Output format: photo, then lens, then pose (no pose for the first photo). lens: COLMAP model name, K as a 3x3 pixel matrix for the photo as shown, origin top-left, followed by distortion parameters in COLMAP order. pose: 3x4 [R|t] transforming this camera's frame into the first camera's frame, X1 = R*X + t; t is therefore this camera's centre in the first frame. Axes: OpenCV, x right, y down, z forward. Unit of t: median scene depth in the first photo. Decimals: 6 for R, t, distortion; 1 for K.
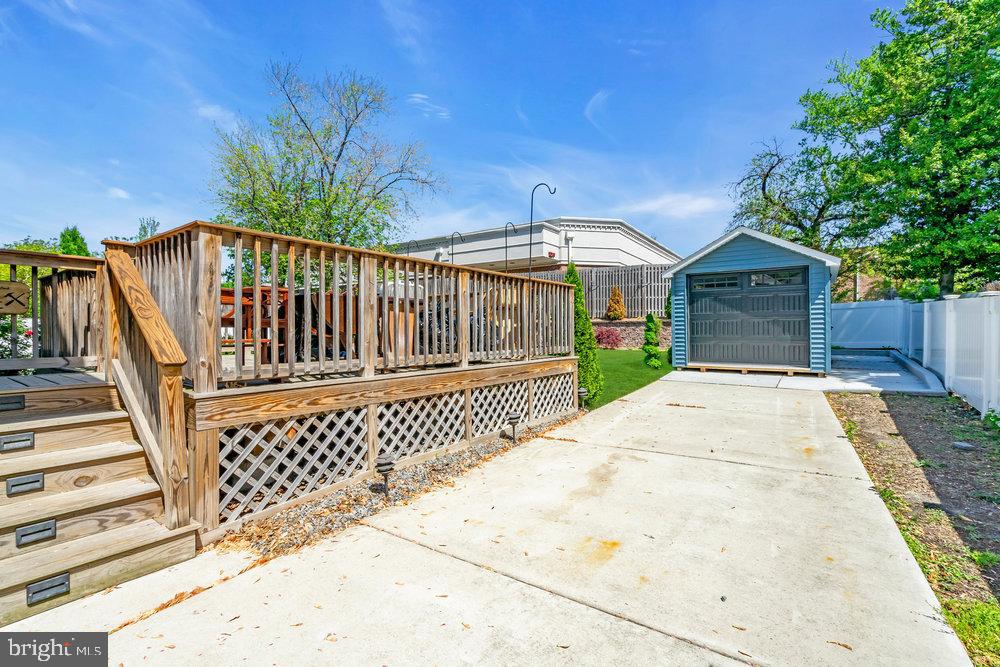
lens RADIAL K [[453.2, 0, 497.3], [0, 453.2, 335.8], [0, 0, 1]] dist [0.000128, -0.001589]
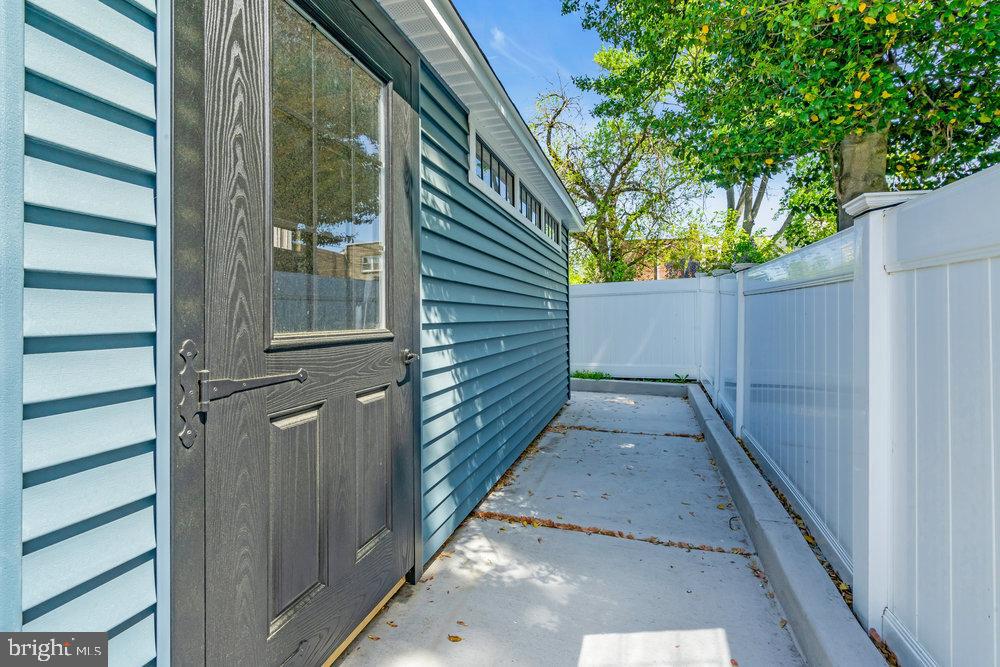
lens RADIAL K [[453.2, 0, 503.6], [0, 453.2, 324.0], [0, 0, 1]] dist [0.000128, -0.001589]
pose [[0.944655, 0.009781, 0.327920, 0.276792], [-0.005609, 0.999891, -0.013665, -0.011518], [-0.328018, 0.011070, 0.944607, 0.321753]]
